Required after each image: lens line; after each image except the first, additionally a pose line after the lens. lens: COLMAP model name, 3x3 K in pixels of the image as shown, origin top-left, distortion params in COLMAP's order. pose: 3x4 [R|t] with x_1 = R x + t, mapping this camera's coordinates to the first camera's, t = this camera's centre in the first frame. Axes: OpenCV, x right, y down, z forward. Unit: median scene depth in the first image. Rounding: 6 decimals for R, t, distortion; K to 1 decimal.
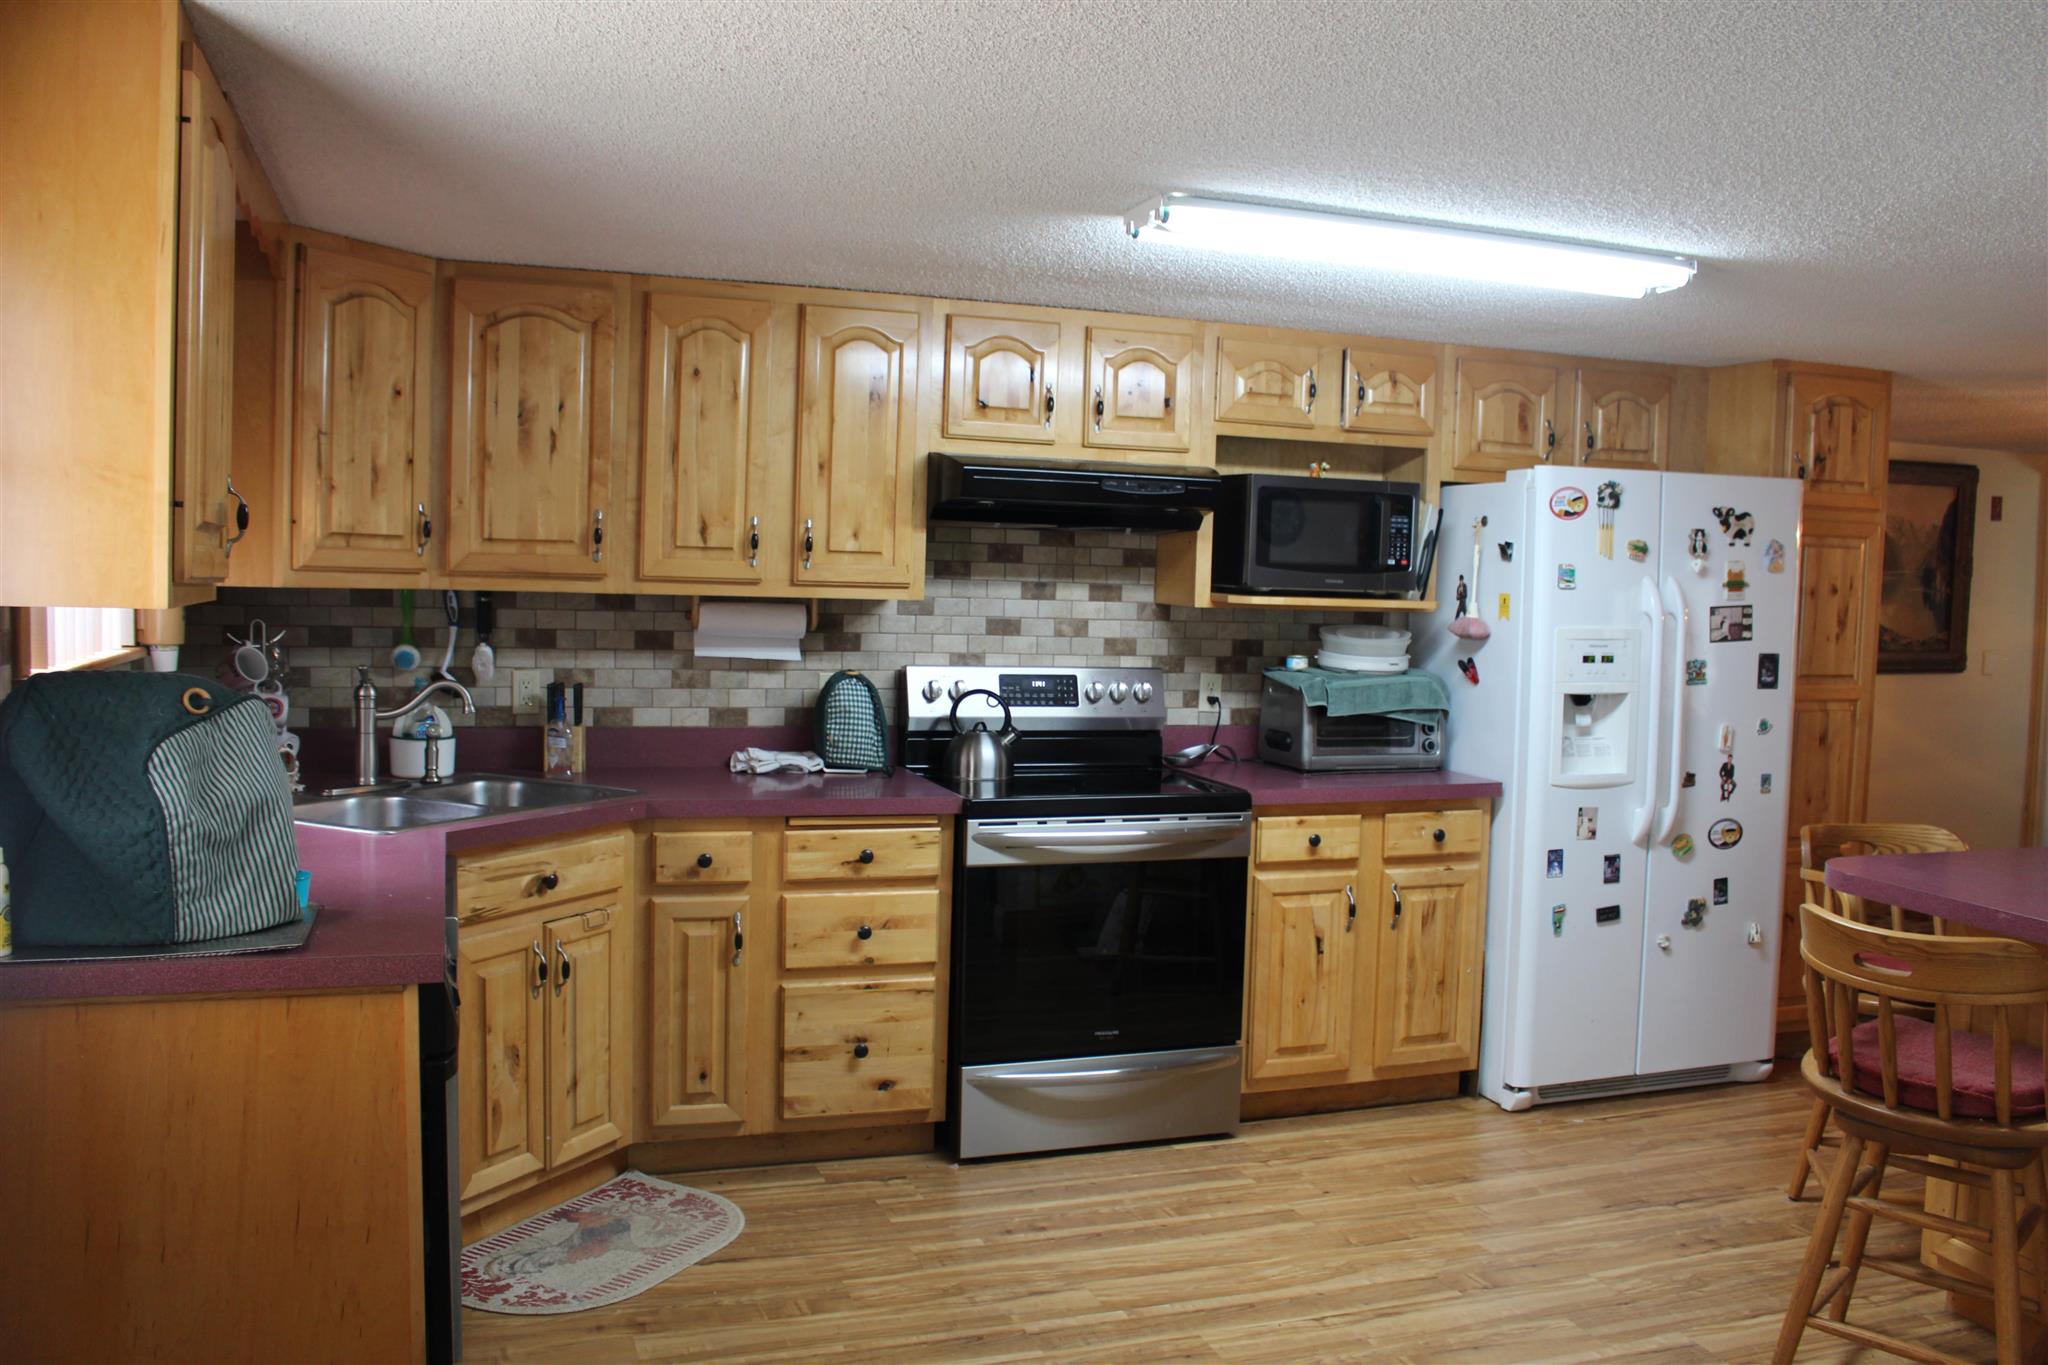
lens RADIAL K [[1716.8, 0, 1024.0], [0, 1716.8, 682.5], [0, 0, 1]] dist [-0.171136, 0.141005]
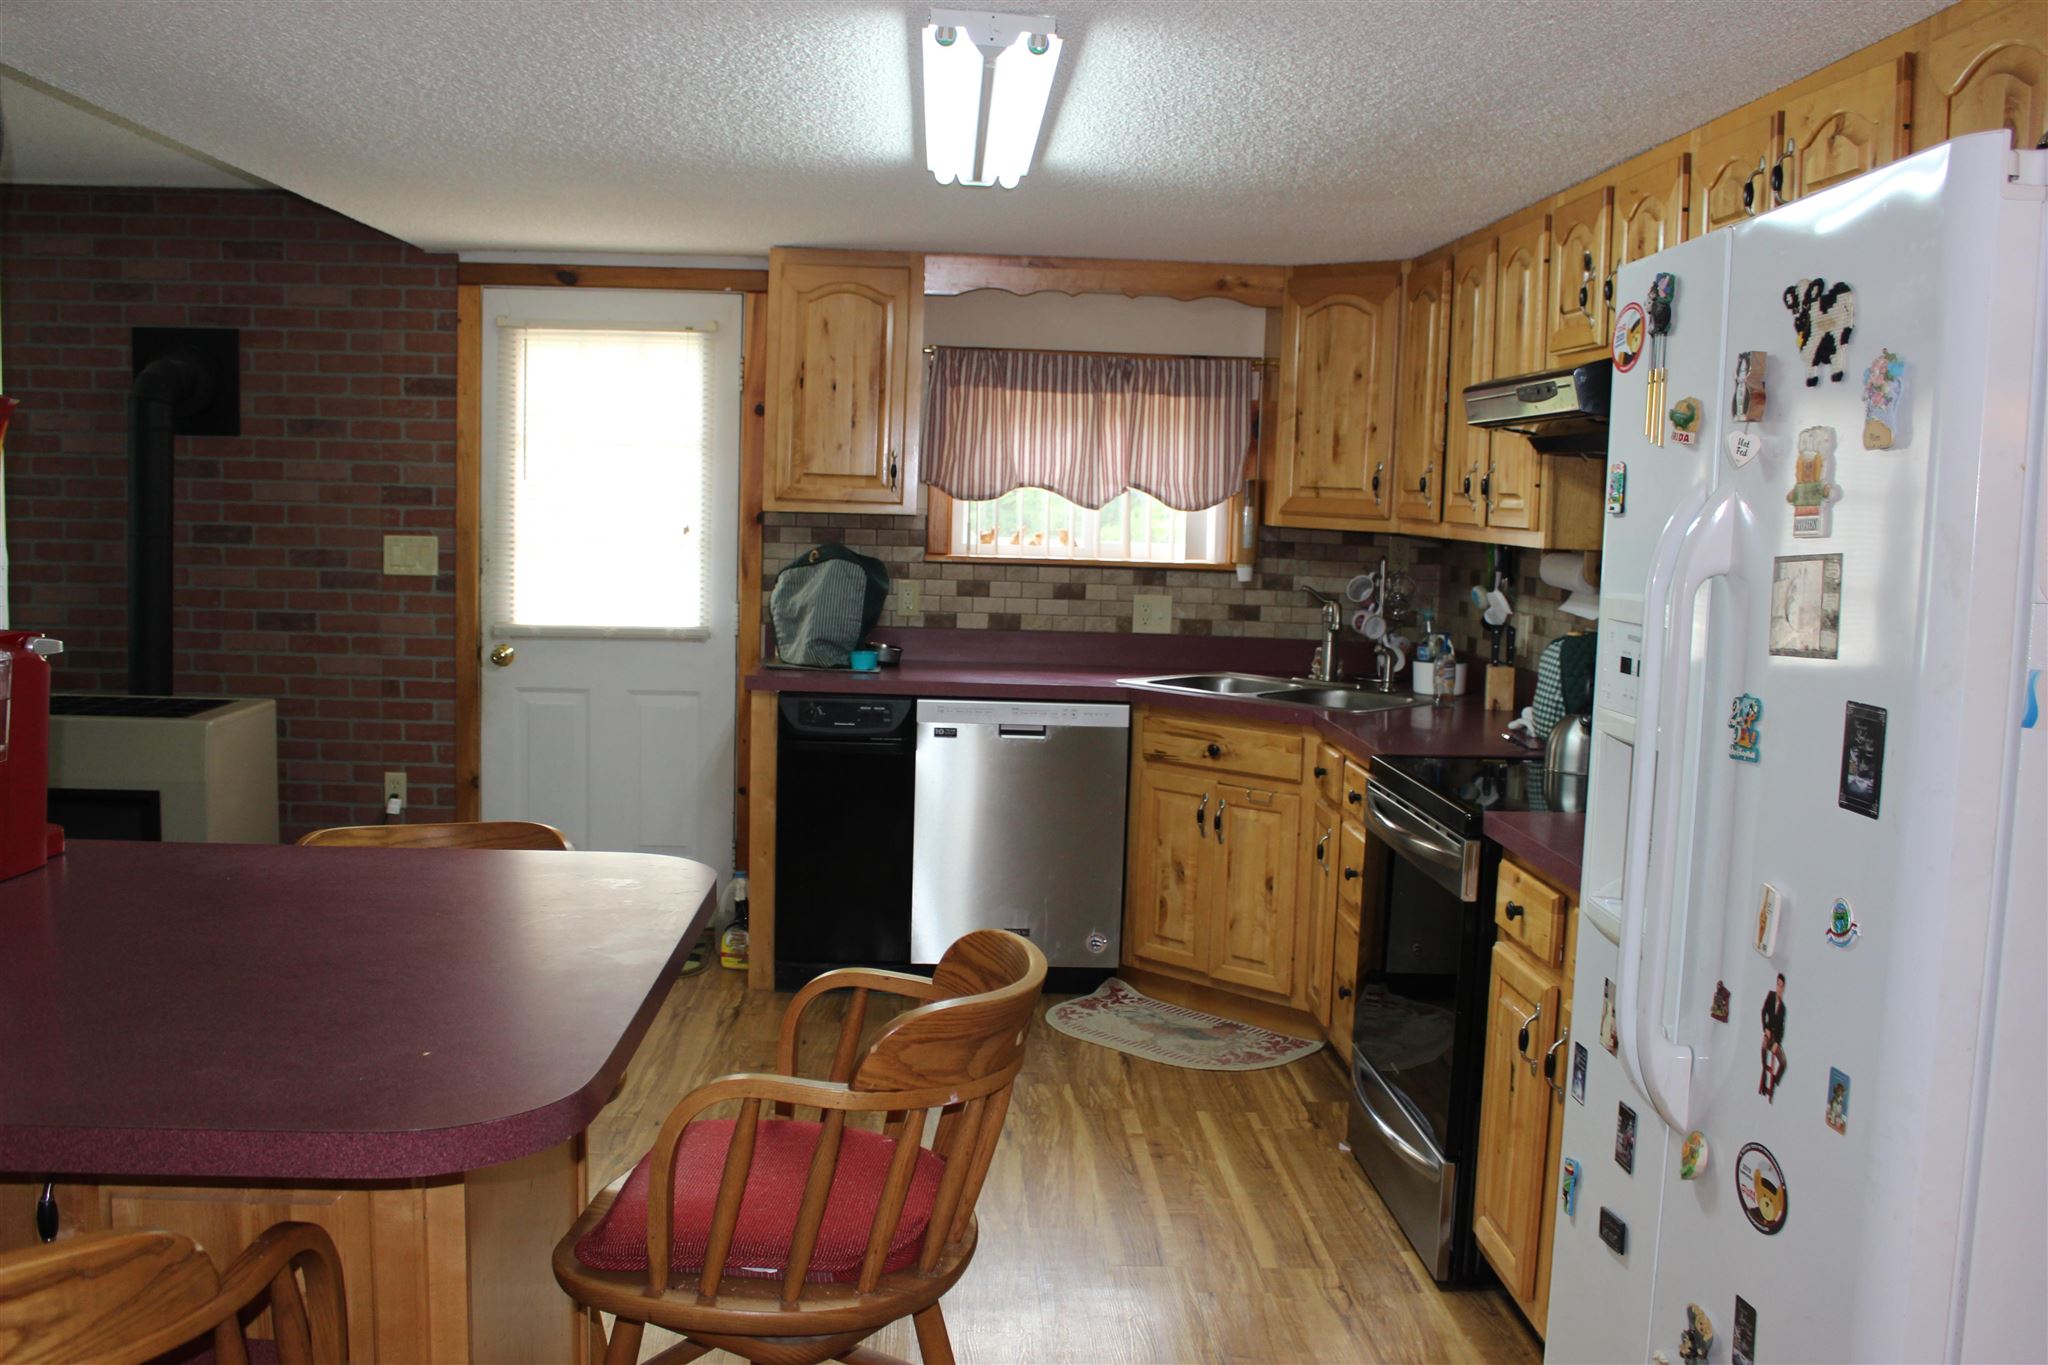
lens RADIAL K [[1873.5, 0, 1024.0], [0, 1873.5, 682.5], [0, 0, 1]] dist [-0.113842, 0.107386]
pose [[-0.300733, 0.059597, -0.951845, 1.050163], [-0.097757, 0.990862, 0.092926, -0.048808], [0.948685, 0.120996, -0.292159, 1.193214]]
